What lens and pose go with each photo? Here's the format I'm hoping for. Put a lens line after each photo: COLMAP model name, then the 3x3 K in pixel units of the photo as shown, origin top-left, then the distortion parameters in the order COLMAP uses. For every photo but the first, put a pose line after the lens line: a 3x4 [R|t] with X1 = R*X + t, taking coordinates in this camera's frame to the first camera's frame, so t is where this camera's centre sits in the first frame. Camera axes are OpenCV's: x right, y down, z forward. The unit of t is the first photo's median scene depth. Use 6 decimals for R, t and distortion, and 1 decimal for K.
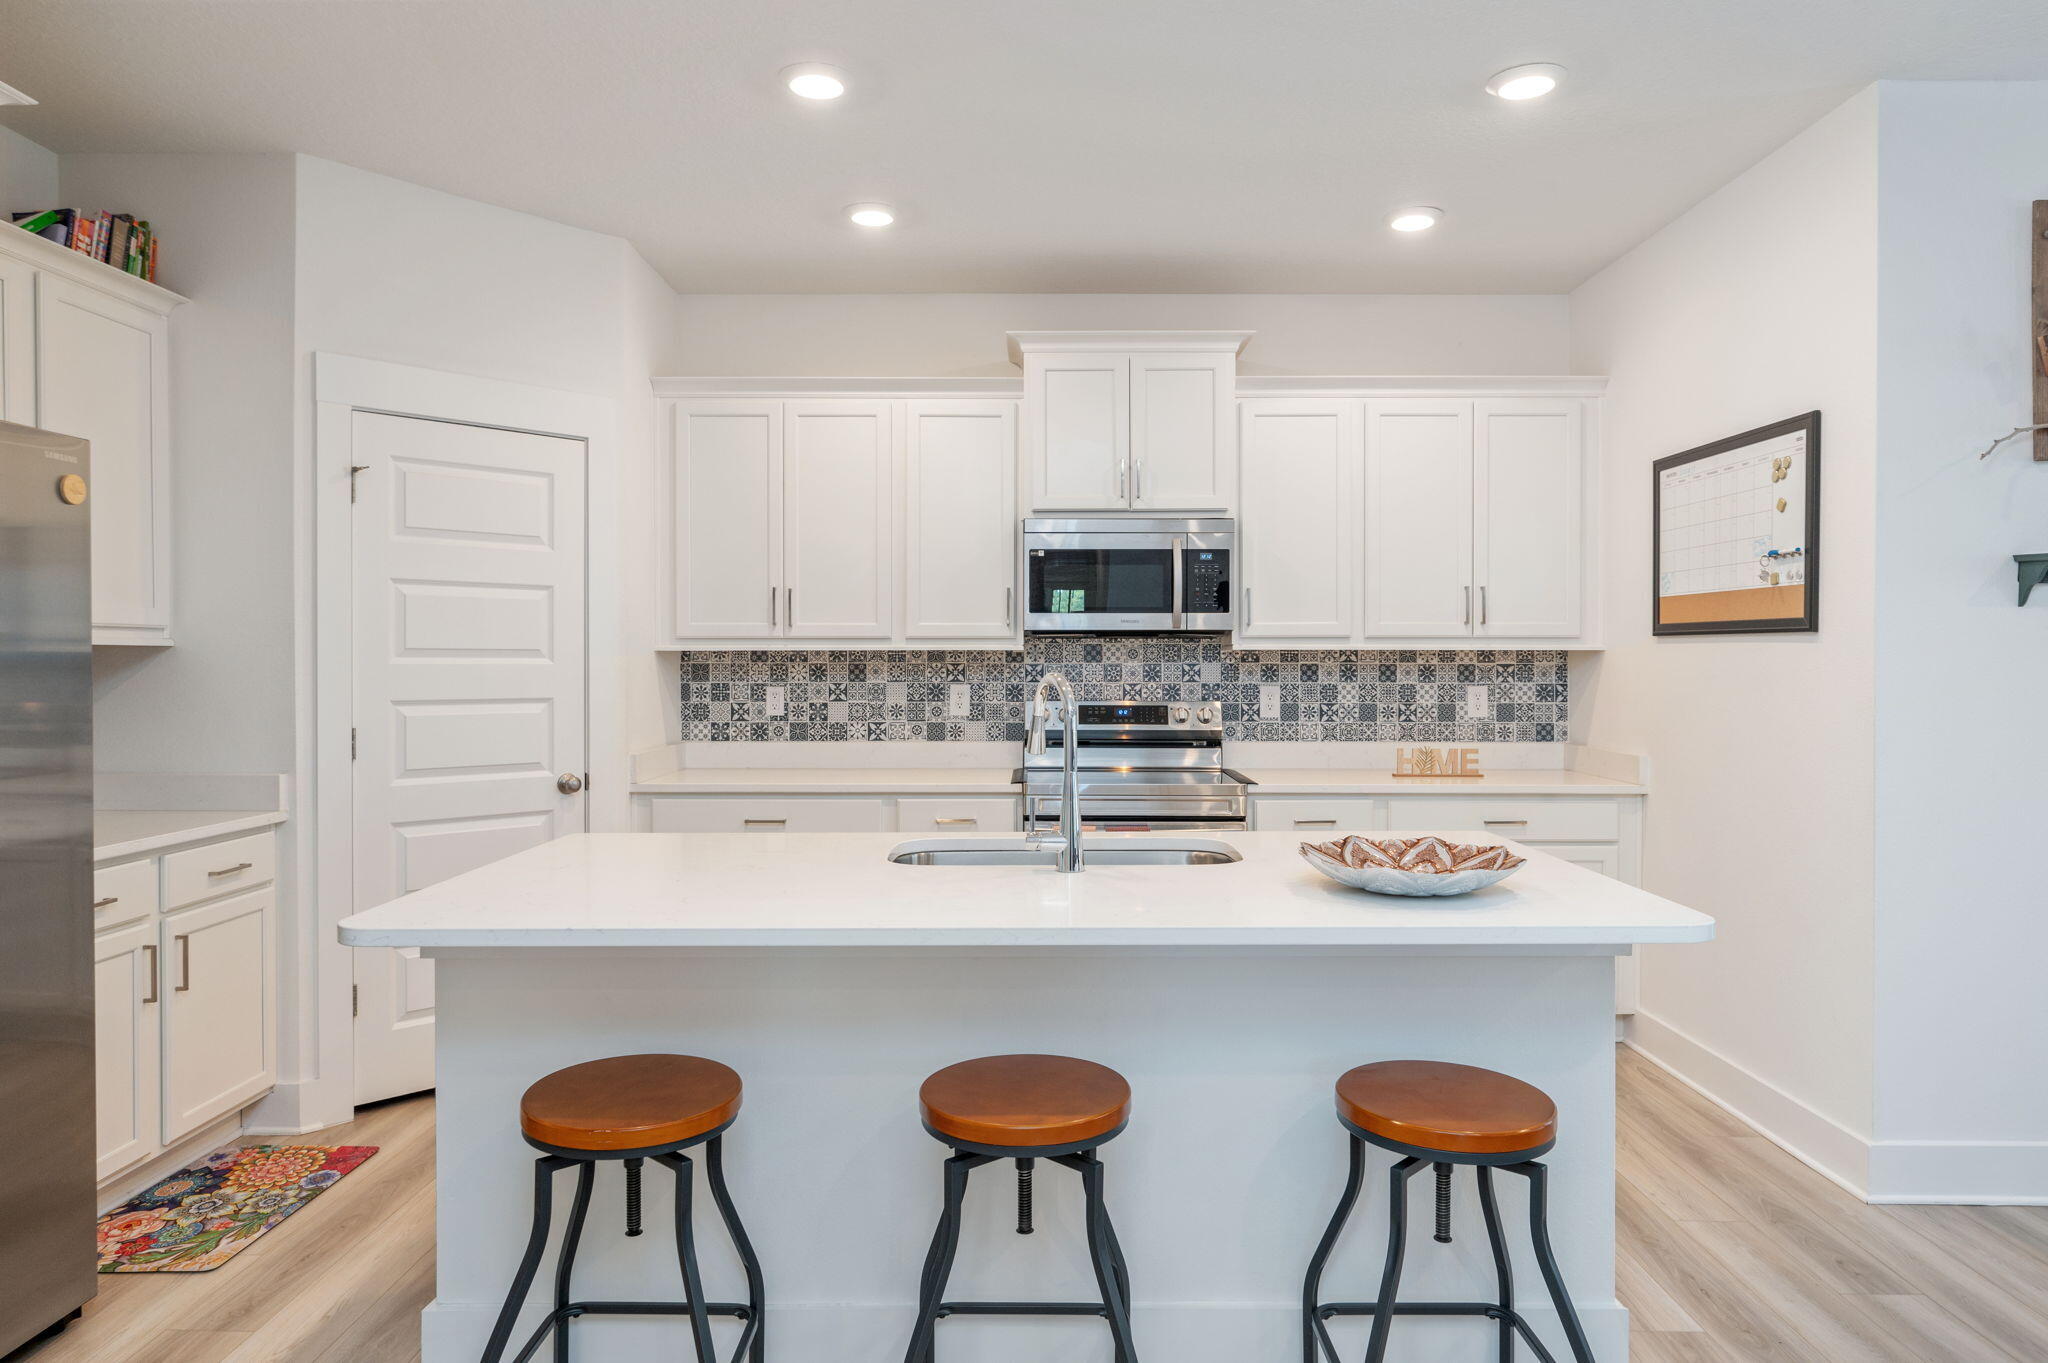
lens RADIAL K [[1272.2, 0, 1024.0], [0, 1272.2, 681.5], [0, 0, 1]] dist [-0.001277, 0.000531]
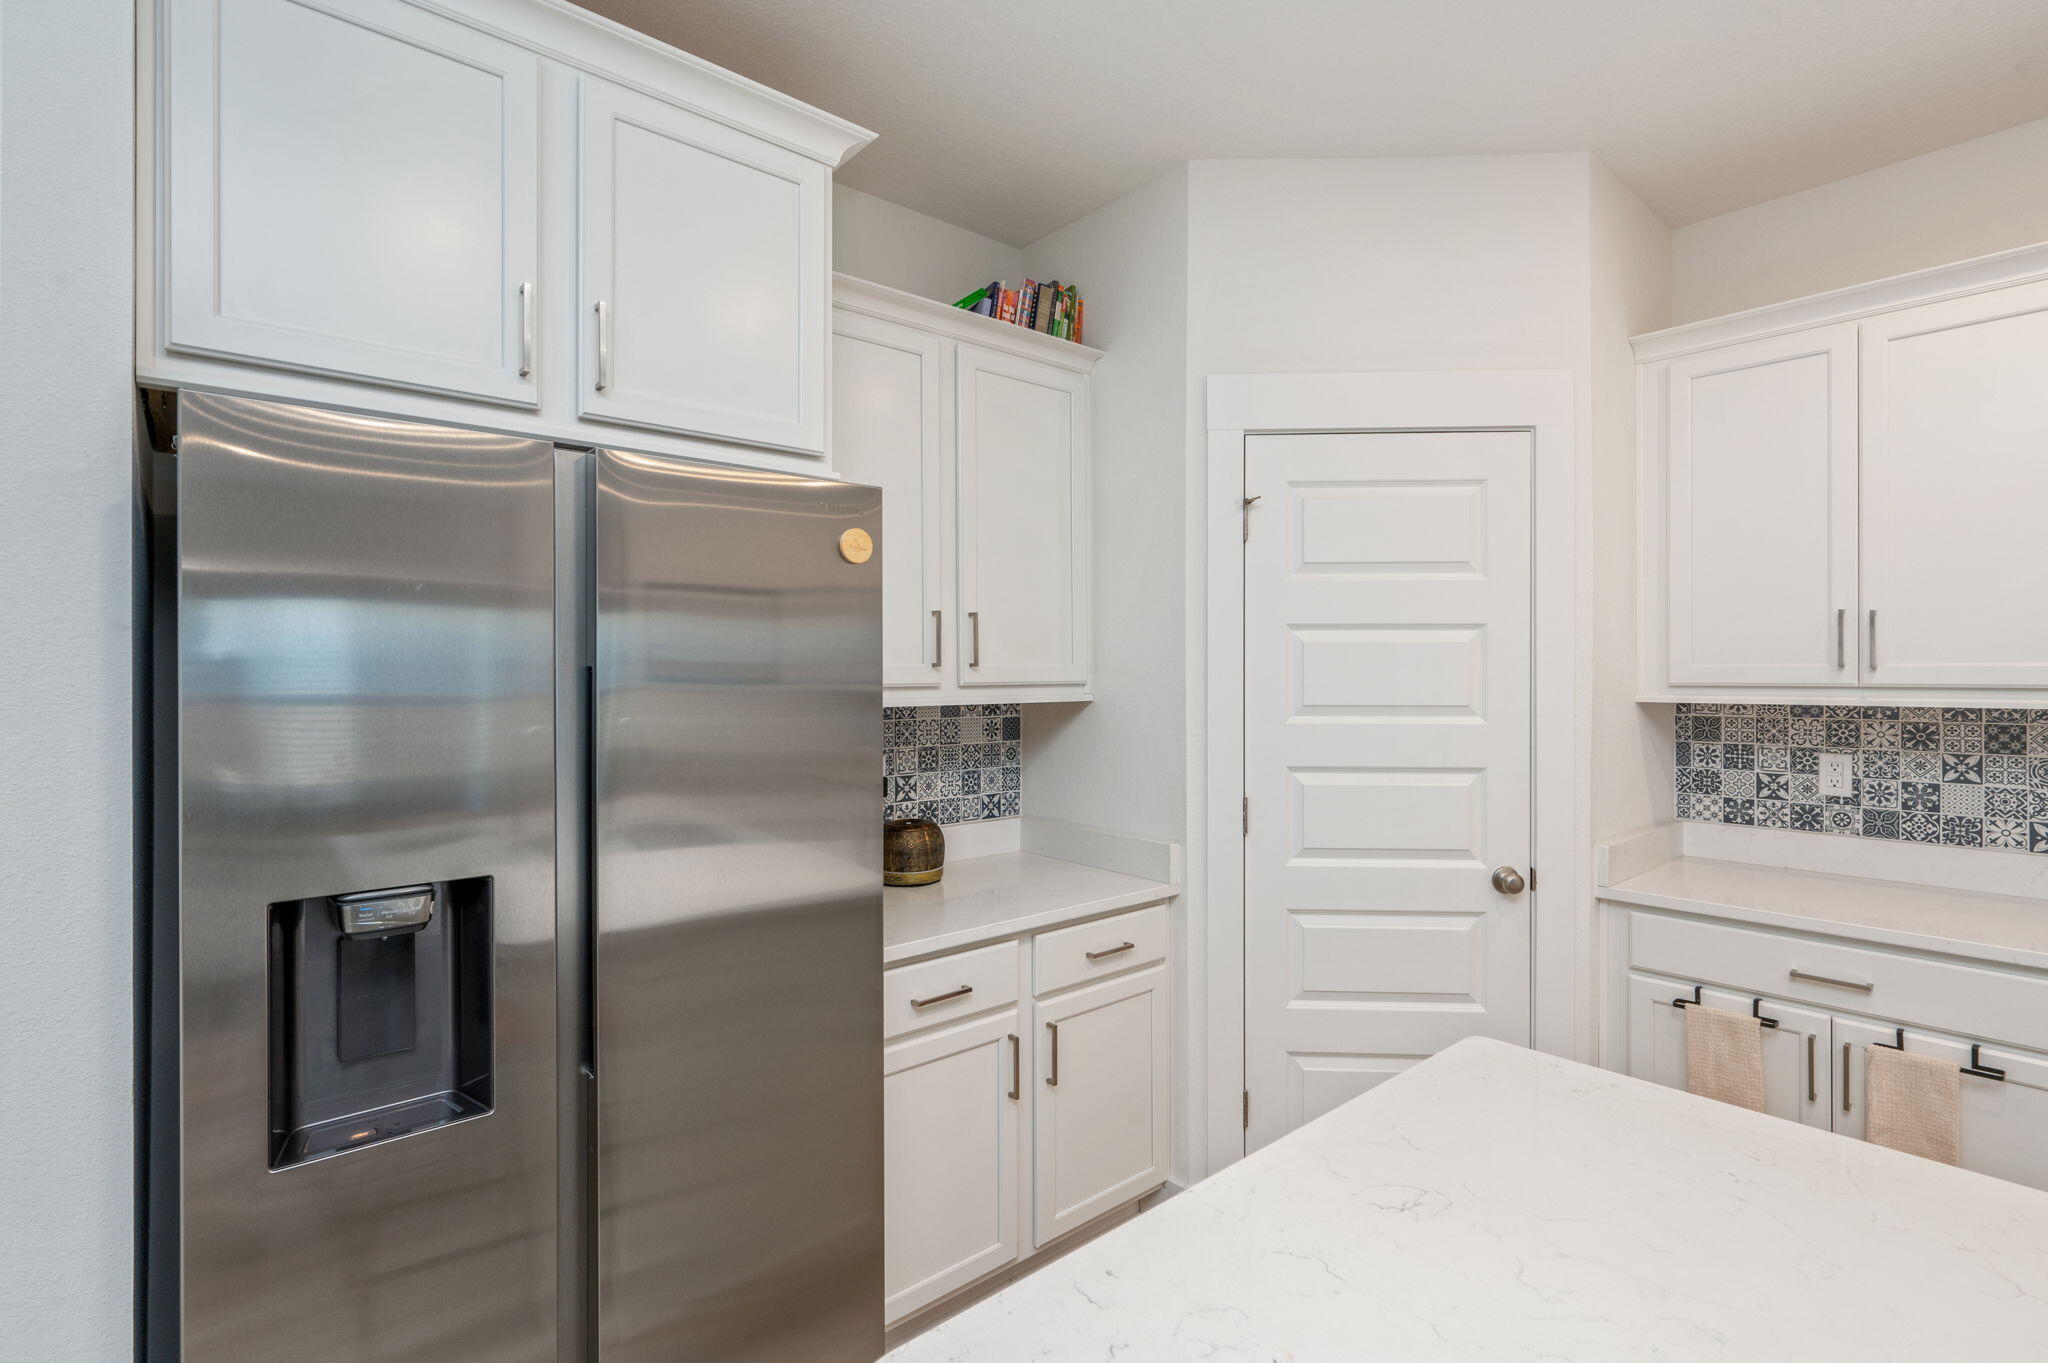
lens RADIAL K [[978.3, 0, 1041.7], [0, 978.3, 672.9], [0, 0, 1]] dist [0.001054, 0.001409]
pose [[0.668251, -0.002598, -0.743931, -0.090544], [-0.007875, 0.999913, -0.010566, -0.030992], [0.743894, 0.012919, 0.668173, 0.337165]]
